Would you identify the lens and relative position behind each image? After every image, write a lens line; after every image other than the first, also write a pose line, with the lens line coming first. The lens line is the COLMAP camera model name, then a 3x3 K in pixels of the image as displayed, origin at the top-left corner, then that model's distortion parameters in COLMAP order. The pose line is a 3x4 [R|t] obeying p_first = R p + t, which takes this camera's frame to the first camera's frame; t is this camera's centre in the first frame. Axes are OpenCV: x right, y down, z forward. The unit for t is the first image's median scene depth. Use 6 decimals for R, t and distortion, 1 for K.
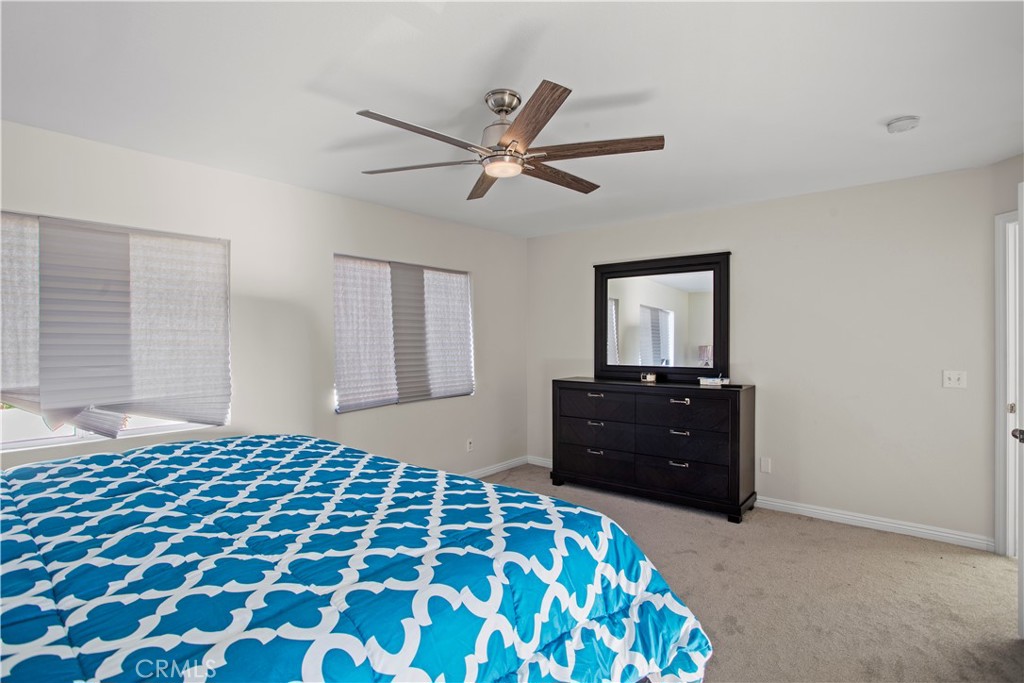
lens RADIAL K [[511.1, 0, 506.4], [0, 511.1, 342.4], [0, 0, 1]] dist [-0.080912, 0.035152]
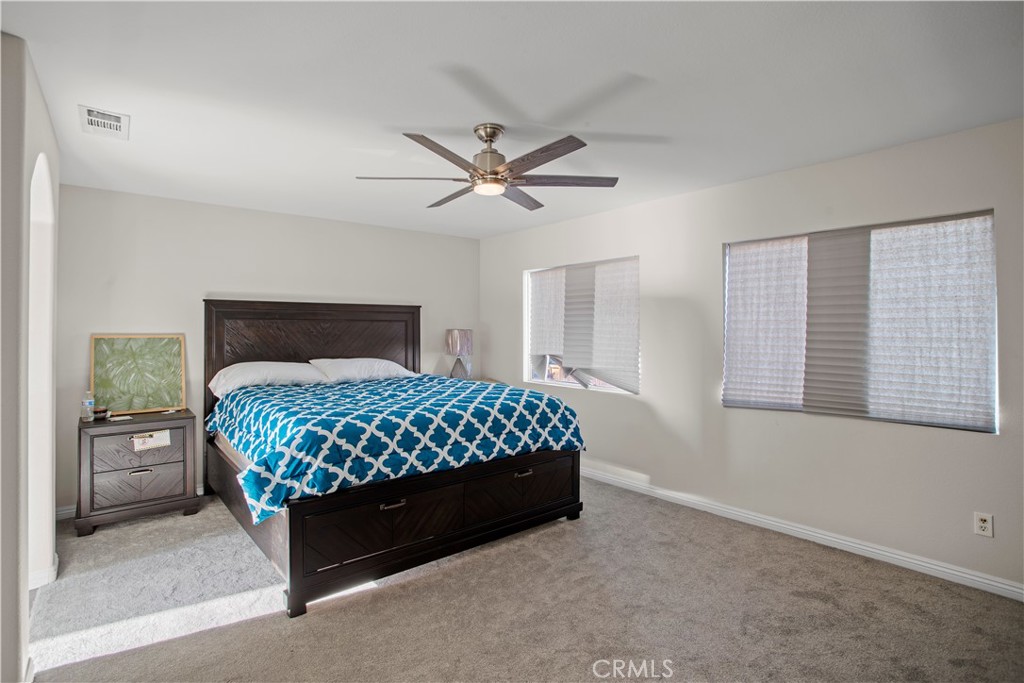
lens RADIAL K [[511.1, 0, 506.4], [0, 511.1, 342.4], [0, 0, 1]] dist [-0.080912, 0.035152]
pose [[-0.189701, 0.014967, -0.981728, 0.665766], [-0.016154, 0.999701, 0.018363, 0.005404], [0.981709, 0.019342, -0.189402, 0.726821]]
